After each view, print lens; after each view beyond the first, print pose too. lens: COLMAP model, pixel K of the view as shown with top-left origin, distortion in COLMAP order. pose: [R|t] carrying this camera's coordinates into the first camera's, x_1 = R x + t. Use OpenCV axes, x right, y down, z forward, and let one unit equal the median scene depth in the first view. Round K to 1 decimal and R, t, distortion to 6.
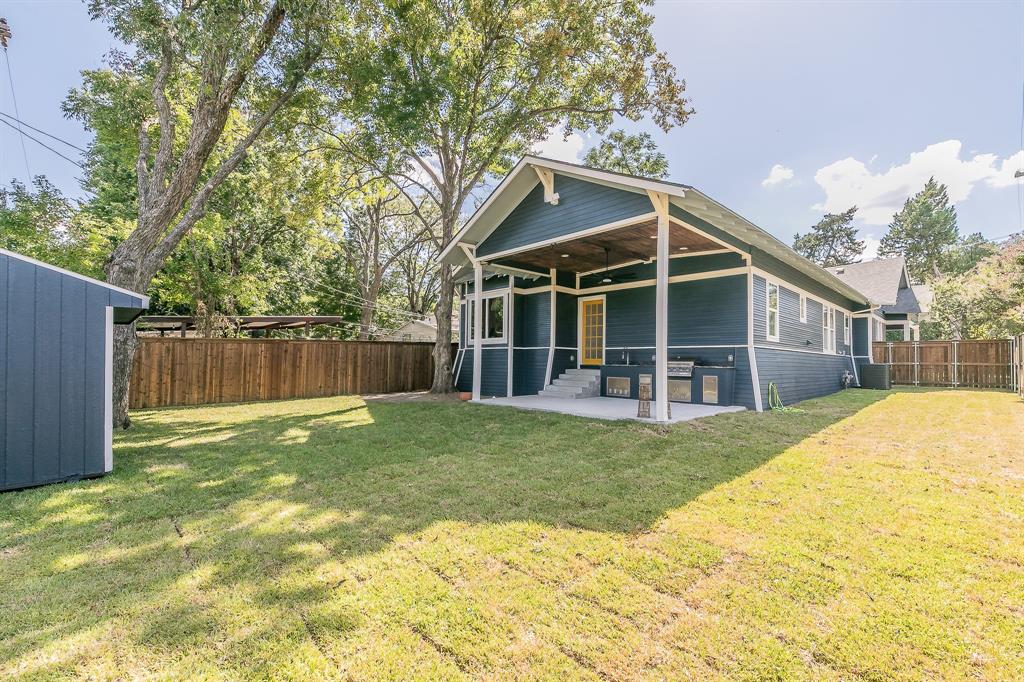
lens RADIAL K [[446.6, 0, 507.0], [0, 446.6, 339.7], [0, 0, 1]] dist [0.000021, -0.000585]
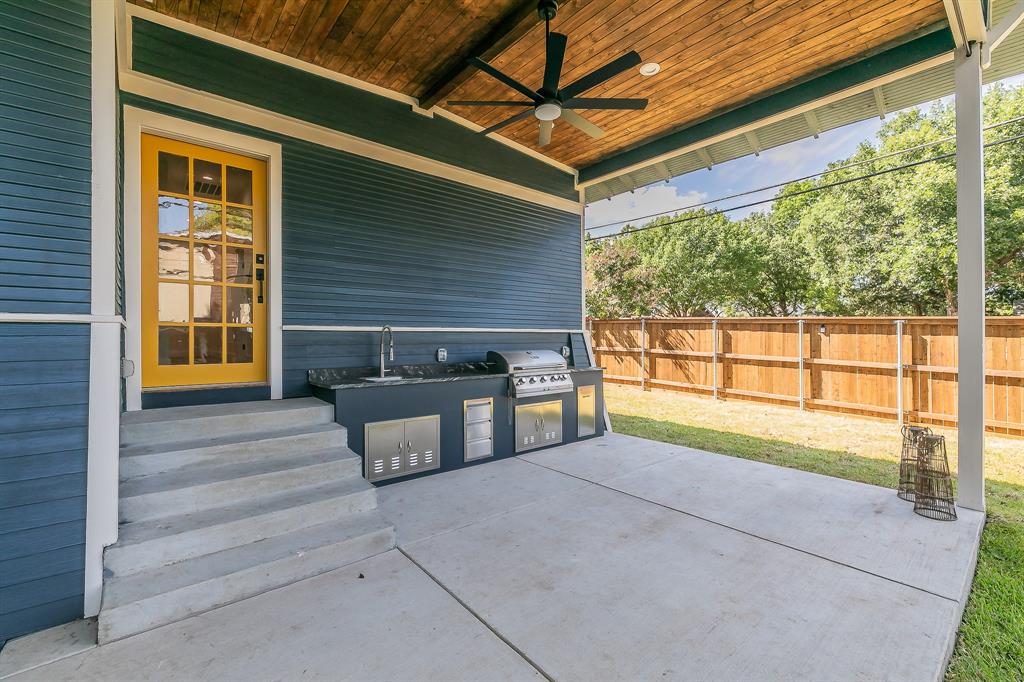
lens RADIAL K [[446.6, 0, 516.9], [0, 446.6, 337.3], [0, 0, 1]] dist [0.000021, -0.000585]
pose [[0.040580, -0.008044, 0.999144, -0.070504], [-0.047462, 0.998823, 0.009969, 0.015643], [-0.998048, -0.047826, 0.040151, 0.822789]]
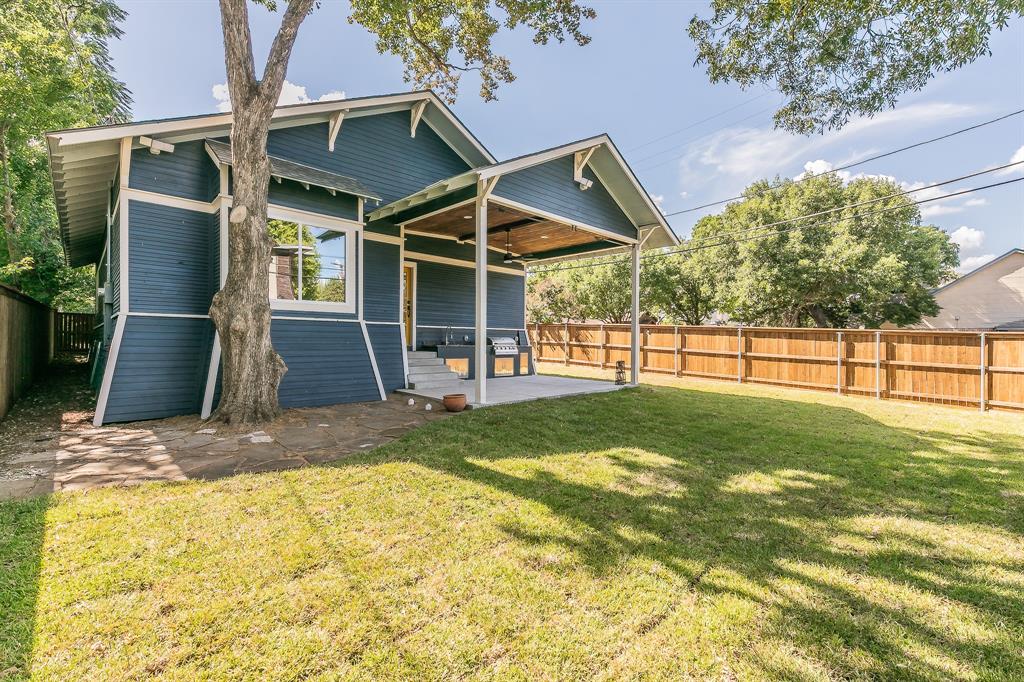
lens RADIAL K [[446.6, 0, 511.5], [0, 446.6, 339.9], [0, 0, 1]] dist [0.000021, -0.000585]
pose [[-0.026165, -0.011433, 0.999592, -0.637560], [-0.062141, 0.998019, 0.009789, 0.025629], [-0.997724, -0.061860, -0.026824, 0.829165]]
